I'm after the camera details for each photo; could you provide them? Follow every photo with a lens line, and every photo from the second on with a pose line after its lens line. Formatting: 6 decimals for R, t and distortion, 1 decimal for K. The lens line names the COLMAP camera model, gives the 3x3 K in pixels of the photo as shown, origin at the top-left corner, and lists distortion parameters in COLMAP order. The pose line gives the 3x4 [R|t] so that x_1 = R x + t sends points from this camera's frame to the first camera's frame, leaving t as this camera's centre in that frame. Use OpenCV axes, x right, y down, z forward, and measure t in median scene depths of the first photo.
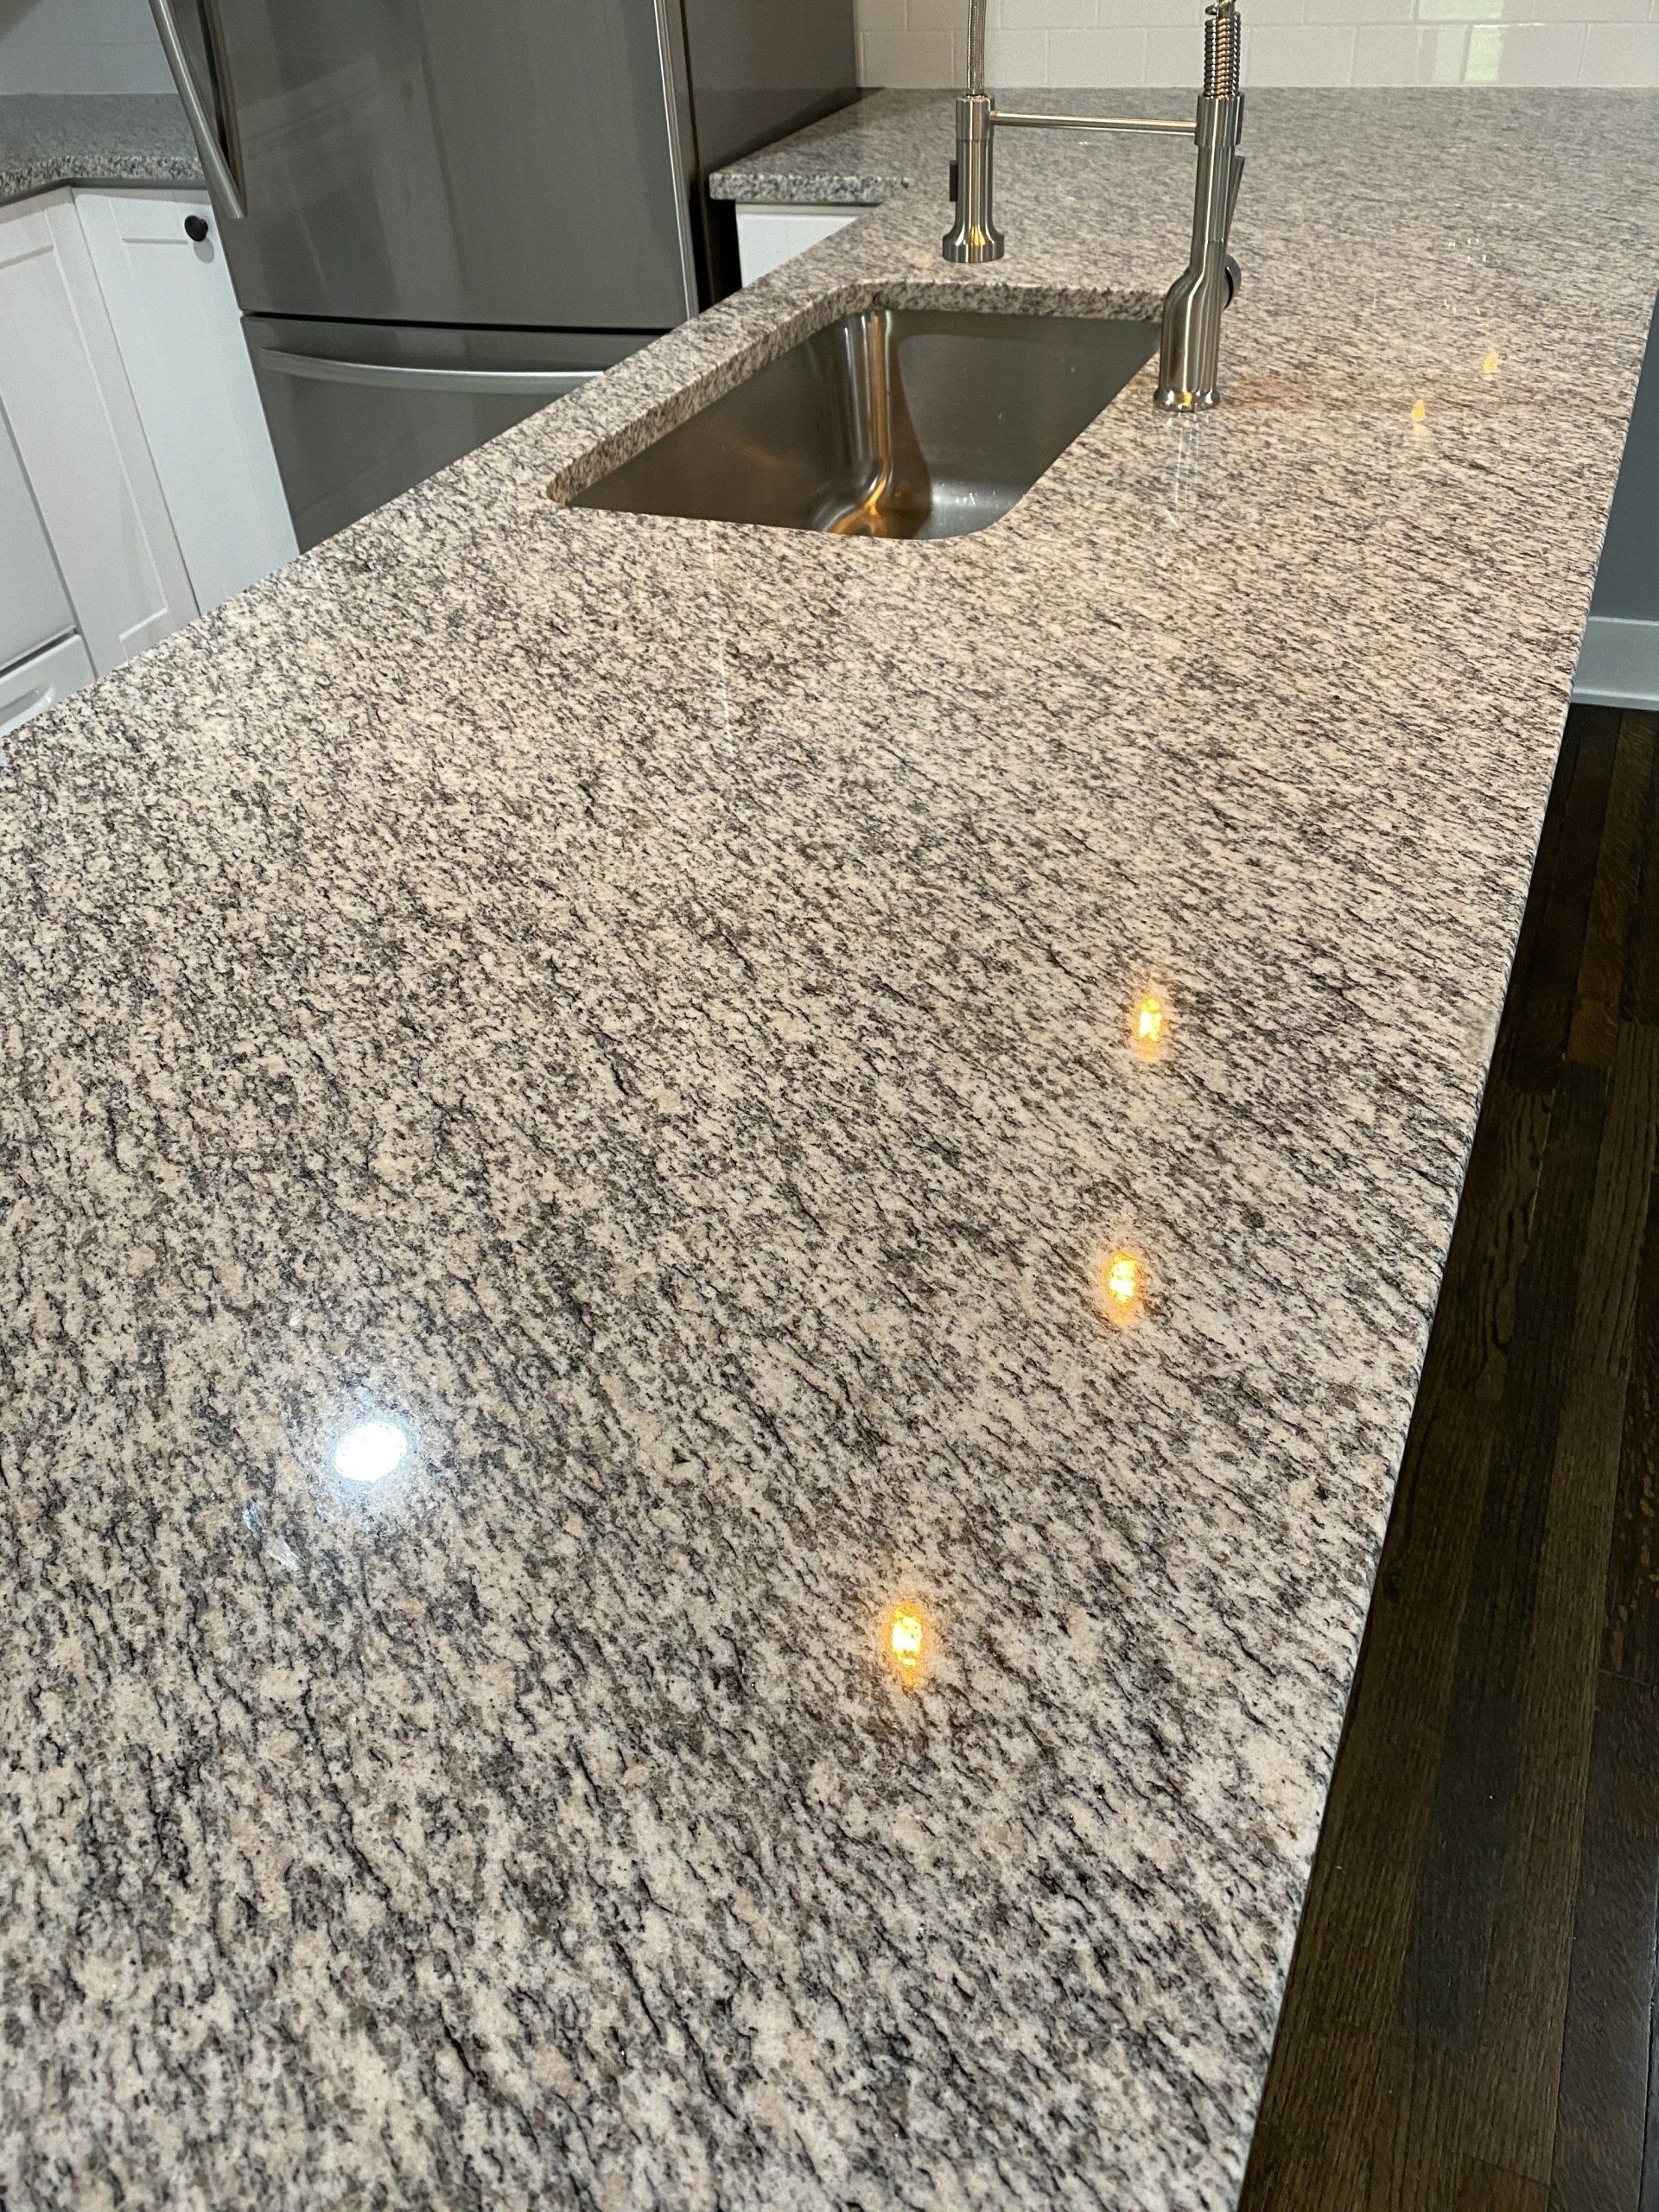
lens RADIAL K [[1732.9, 0, 829.5], [0, 1732.9, 1106.0], [0, 0, 1]] dist [0.006190, -0.006069]
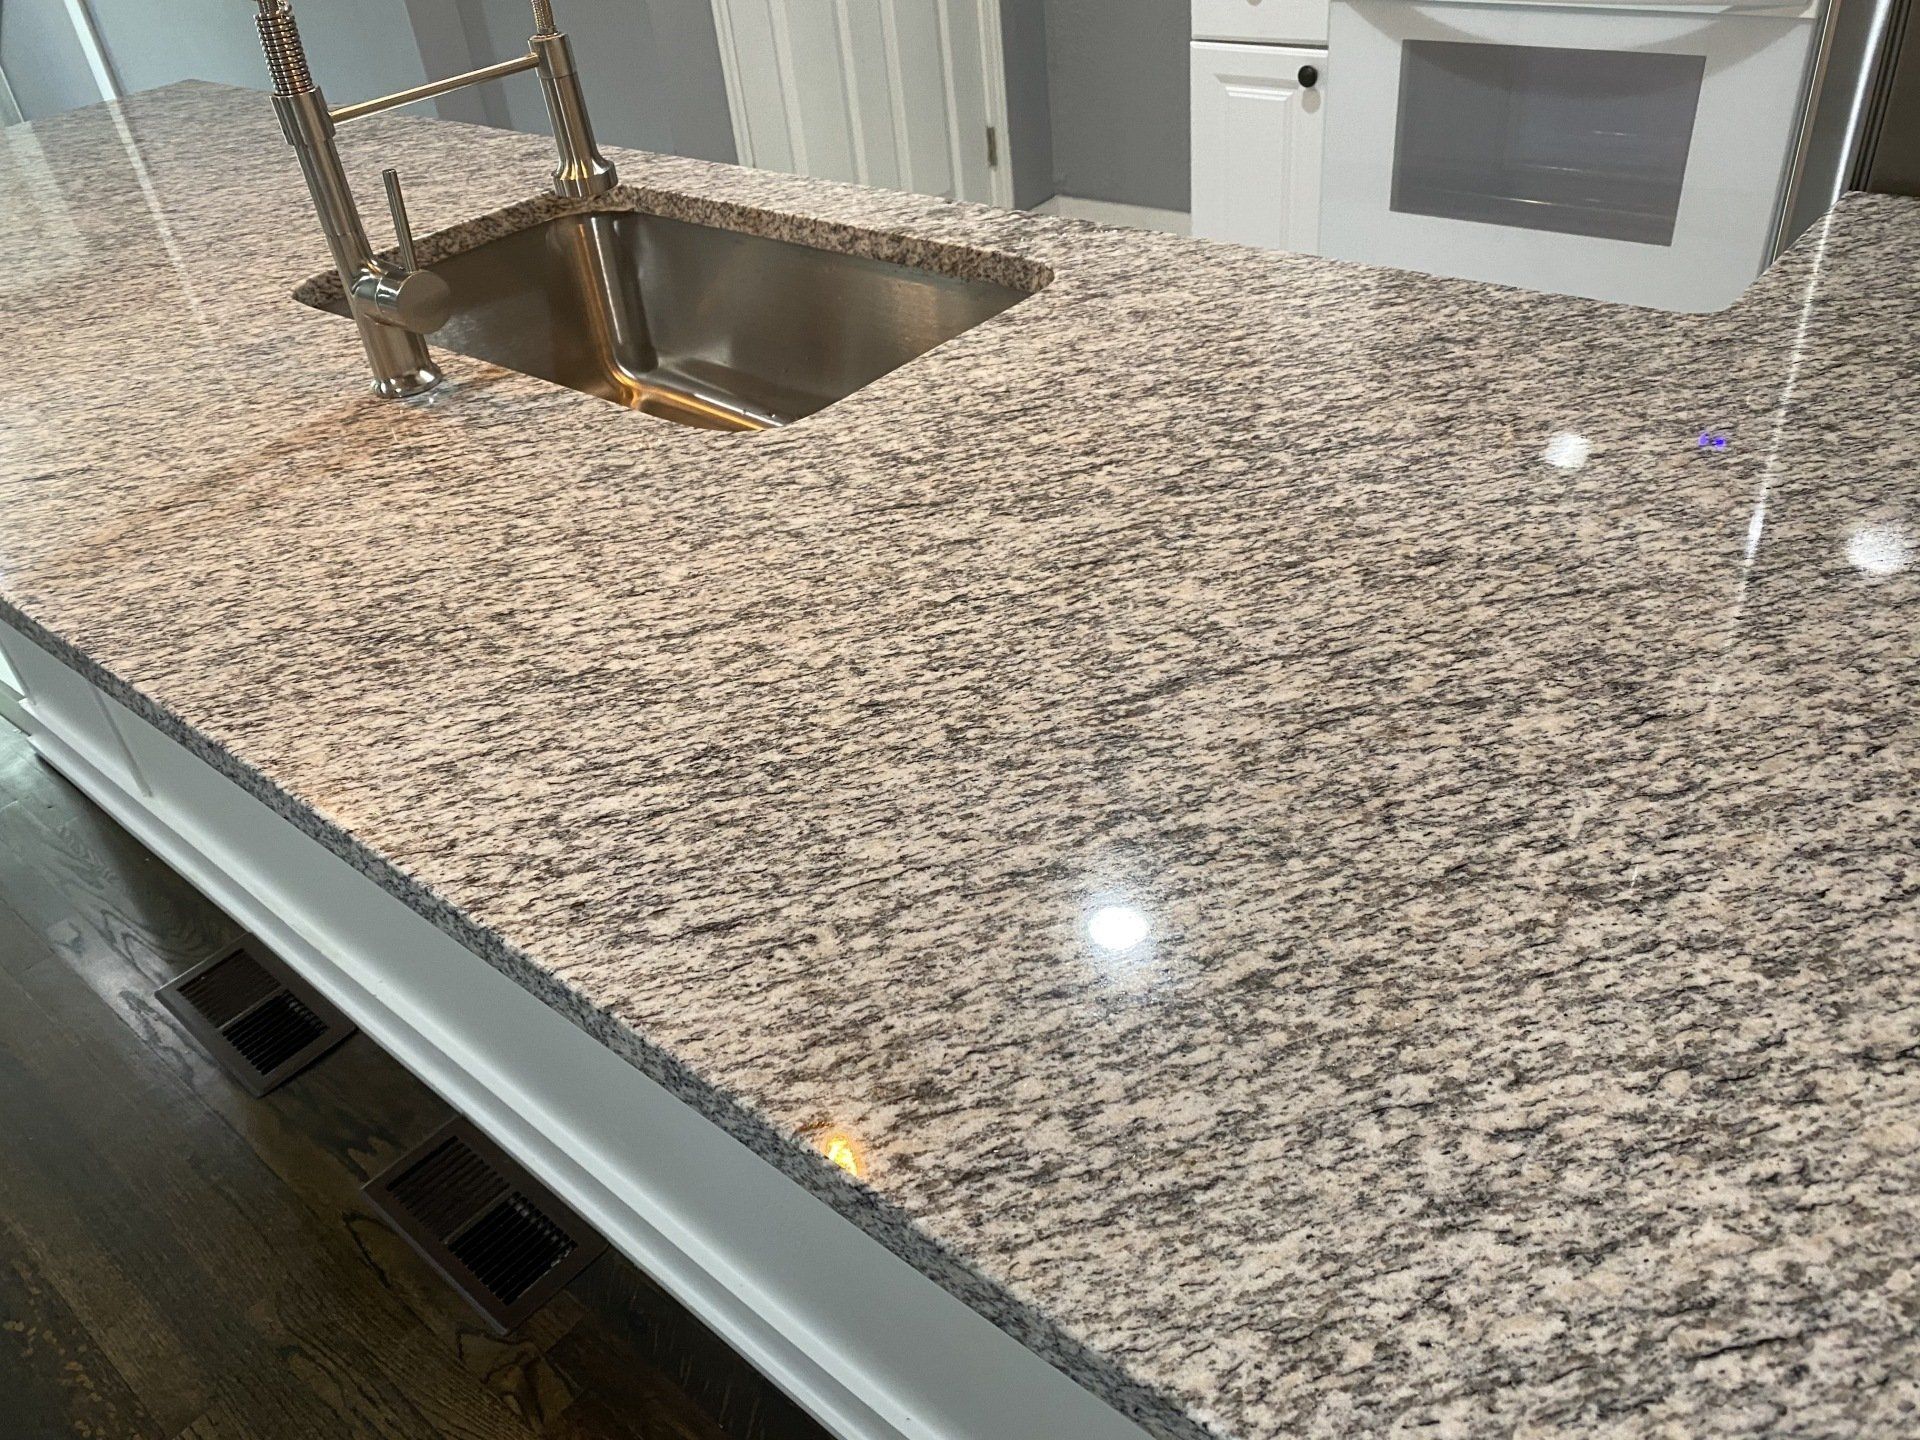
lens RADIAL K [[1504.2, 0, 960.0], [0, 1504.2, 720.0], [0, 0, 1]] dist [0.006190, -0.006069]
pose [[-0.291420, 0.626508, -0.722885, 0.831906], [-0.498243, 0.545679, 0.673787, -1.014501], [0.816596, 0.556527, 0.153131, 1.222500]]
